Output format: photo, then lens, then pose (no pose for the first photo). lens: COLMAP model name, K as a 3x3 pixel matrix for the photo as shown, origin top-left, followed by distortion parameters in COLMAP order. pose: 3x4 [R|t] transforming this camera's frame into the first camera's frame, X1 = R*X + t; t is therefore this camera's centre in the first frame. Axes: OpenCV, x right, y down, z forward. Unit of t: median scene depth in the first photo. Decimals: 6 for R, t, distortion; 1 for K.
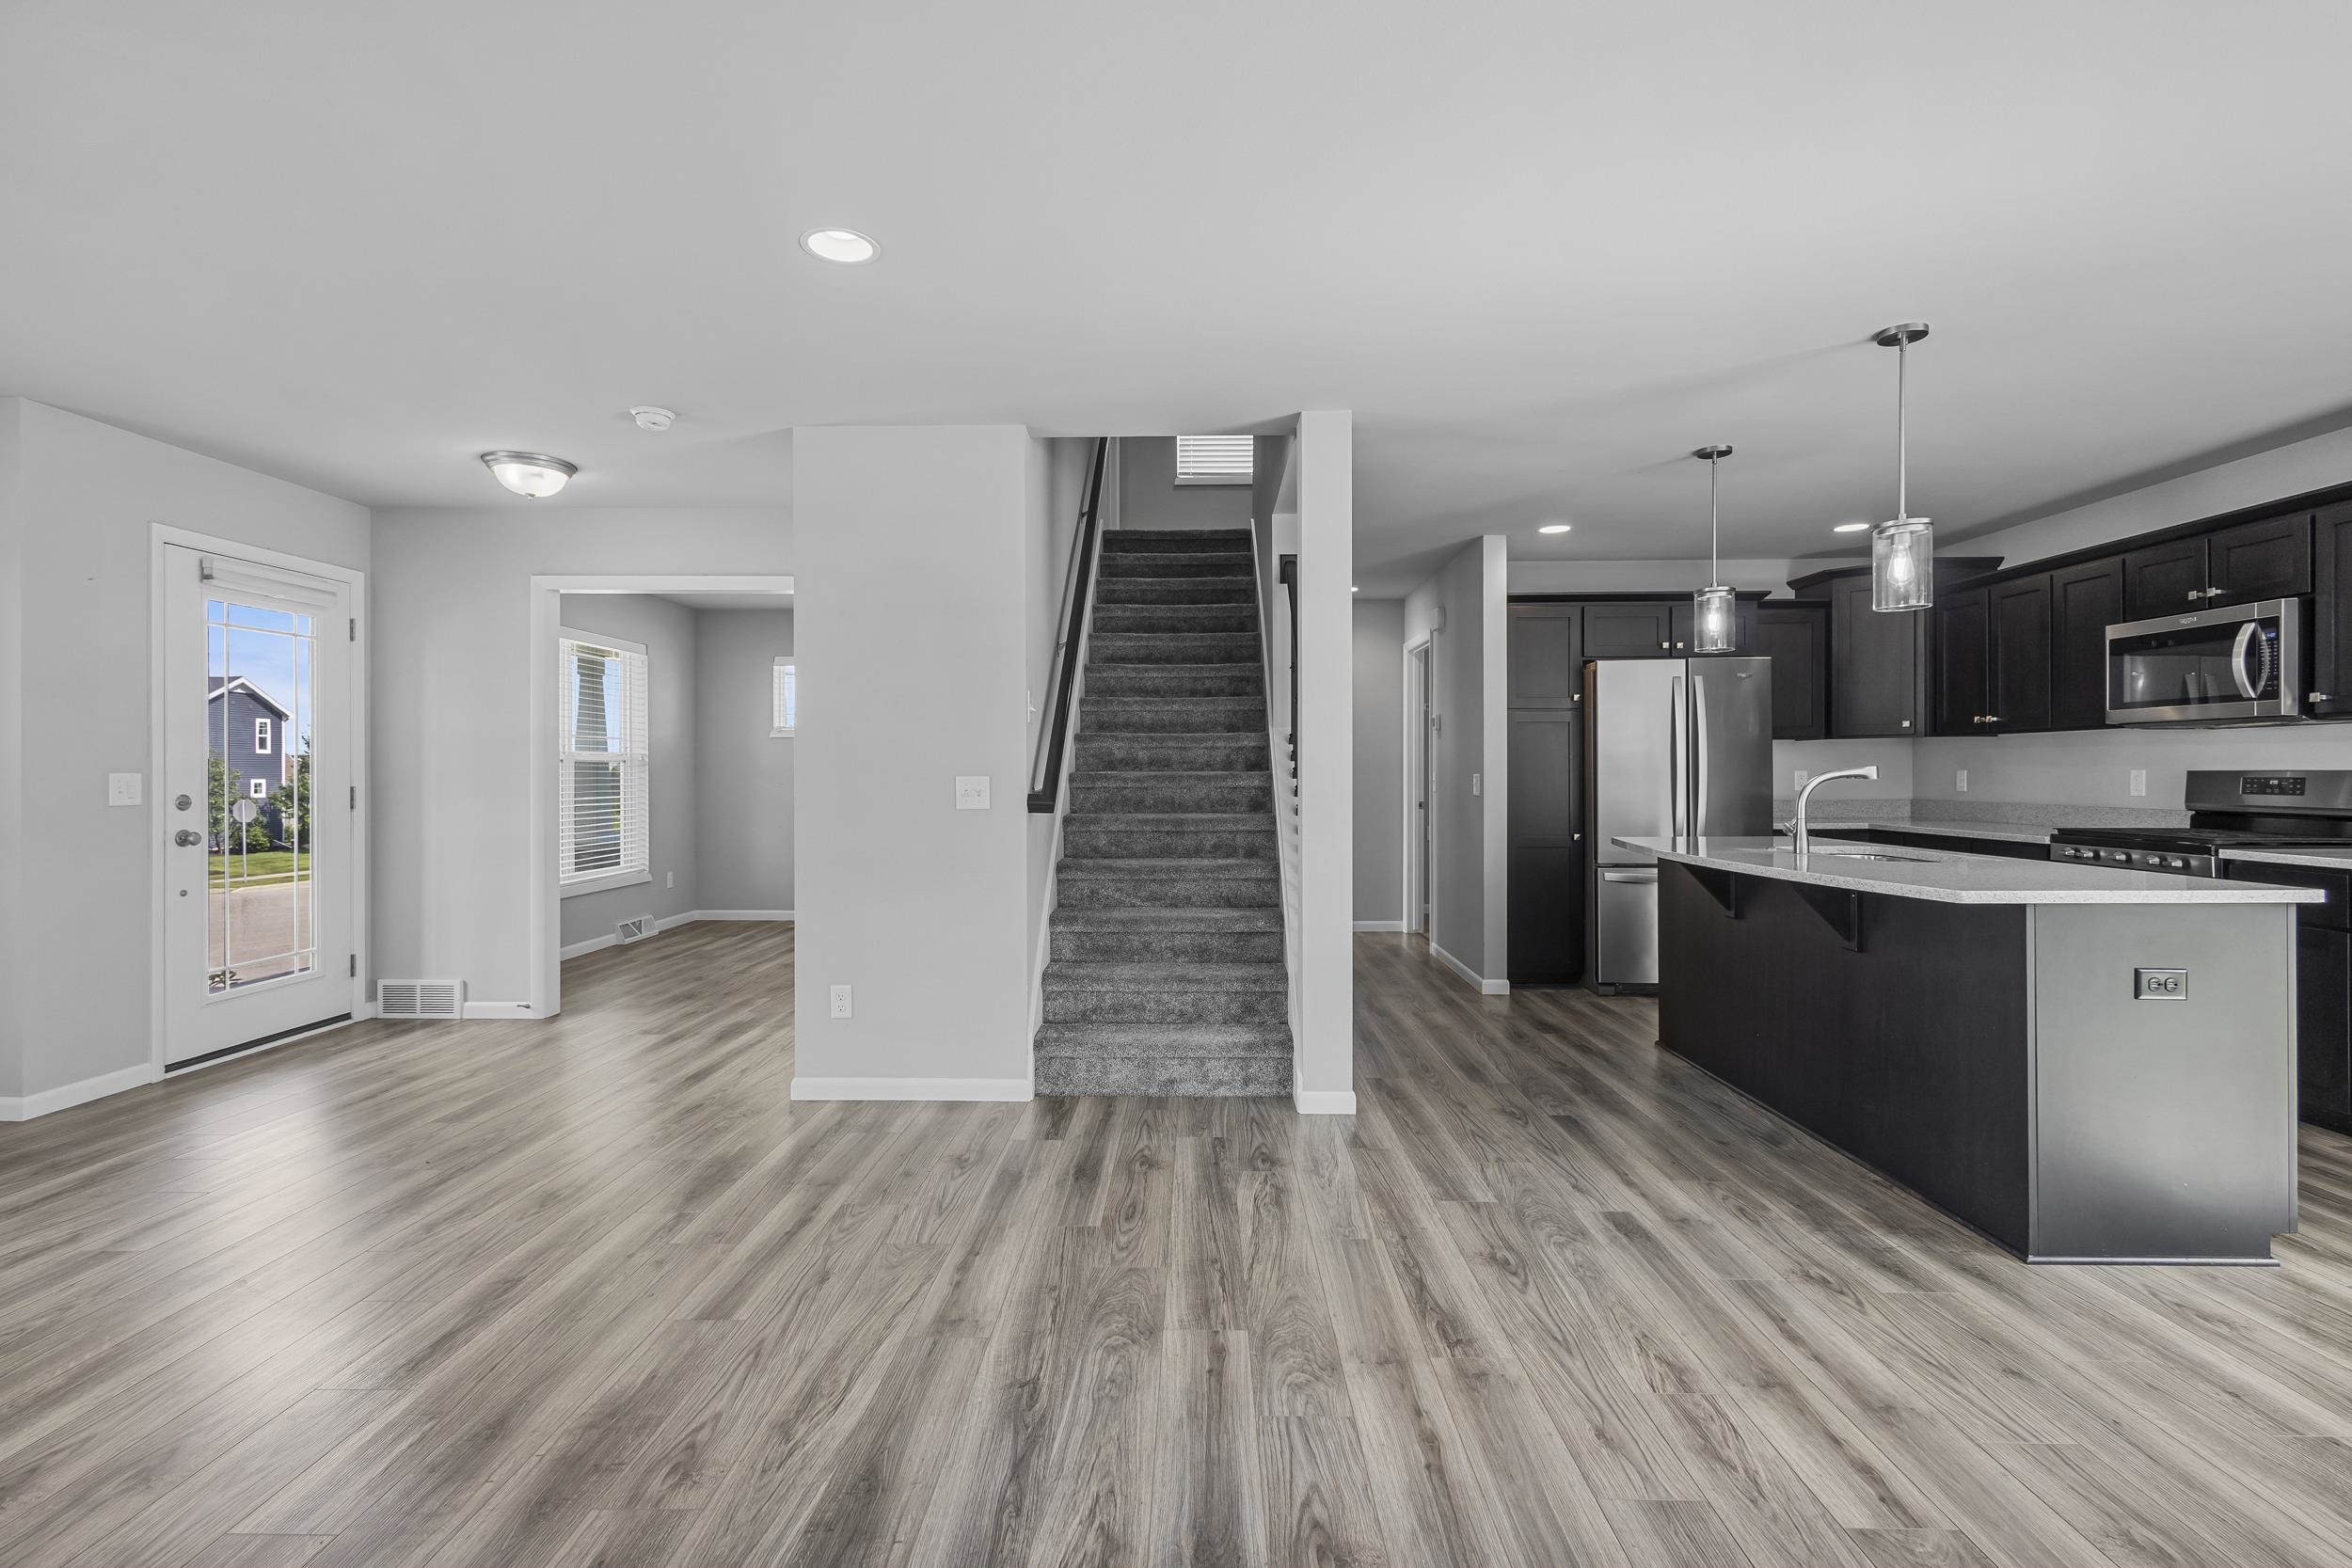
lens RADIAL K [[1084.9, 0, 1171.7], [0, 1084.9, 782.5], [0, 0, 1]] dist [0.014823, -0.004526]
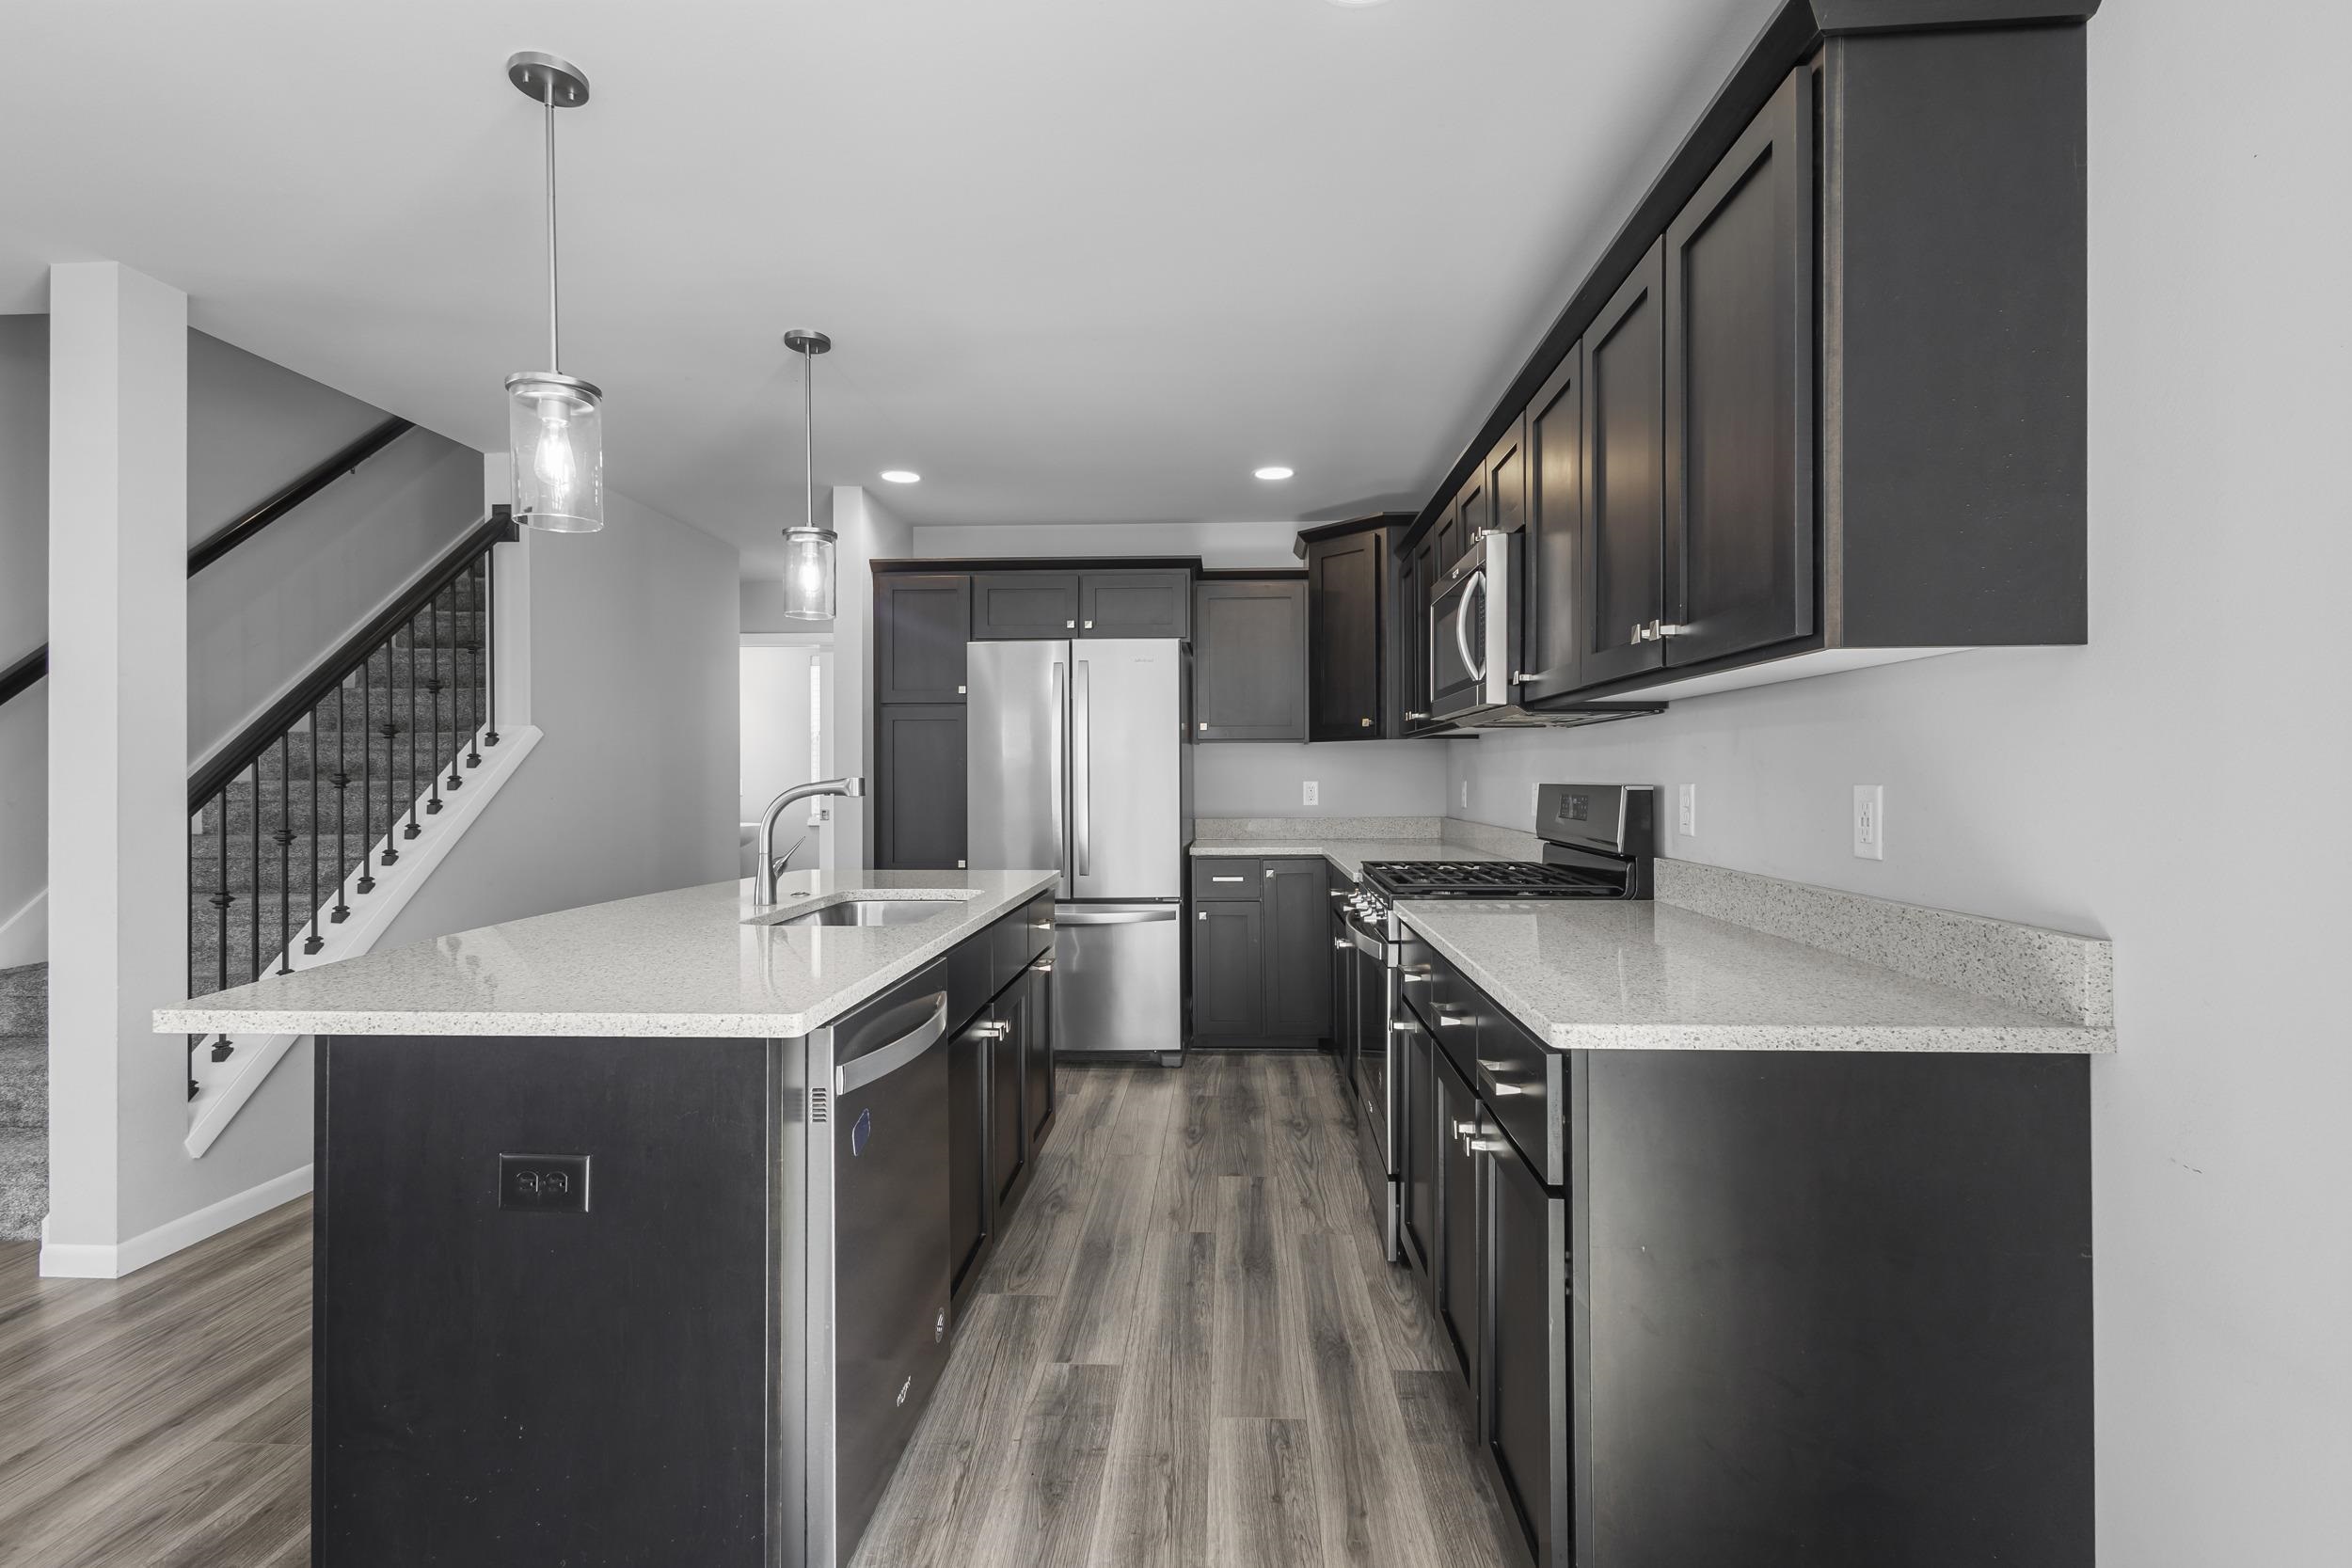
lens RADIAL K [[1084.9, 0, 1175.8], [0, 1084.9, 778.0], [0, 0, 1]] dist [0.014823, -0.004526]
pose [[0.998992, -0.007329, -0.044281, 0.585158], [0.006260, 0.999687, -0.024225, 0.005396], [0.044444, 0.023923, 0.998725, 0.225845]]
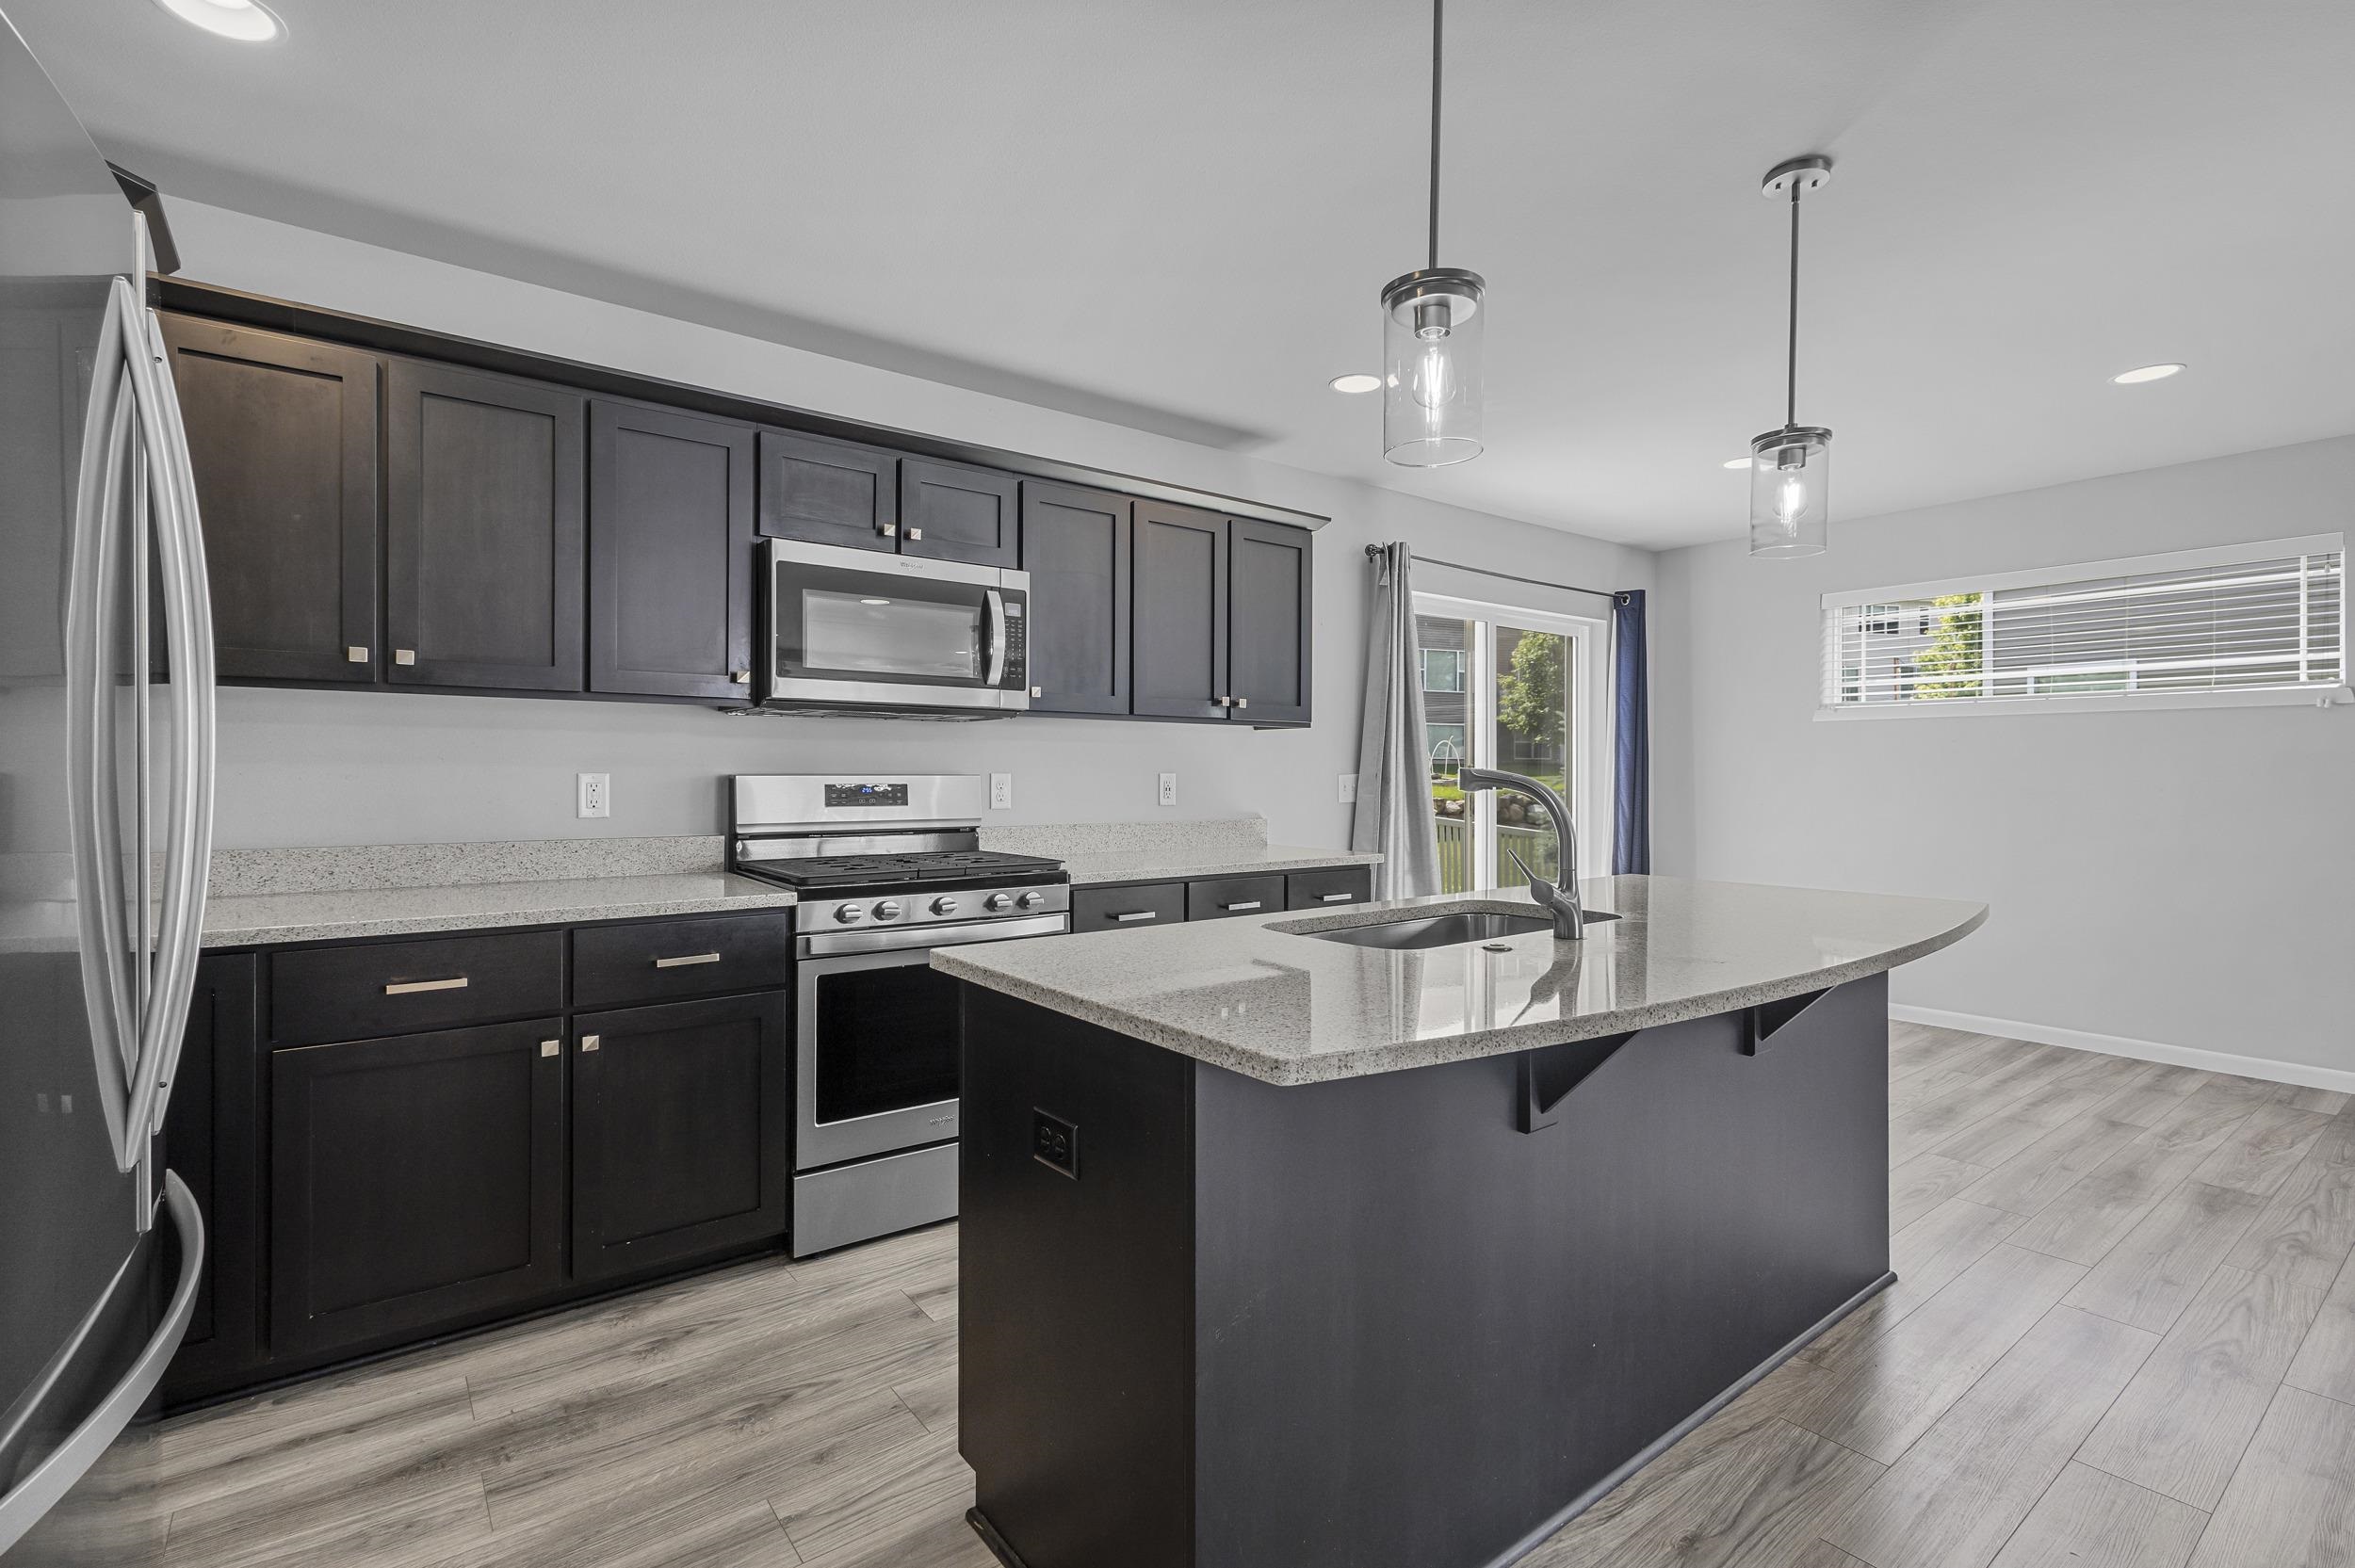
lens RADIAL K [[1086.2, 0, 1180.3], [0, 1086.2, 781.4], [0, 0, 1]] dist [0.014823, -0.004526]
pose [[-0.624556, -0.011574, 0.780894, 0.195502], [0.006589, 0.999776, 0.020089, -0.014899], [-0.780952, 0.017692, -0.624341, 0.986132]]
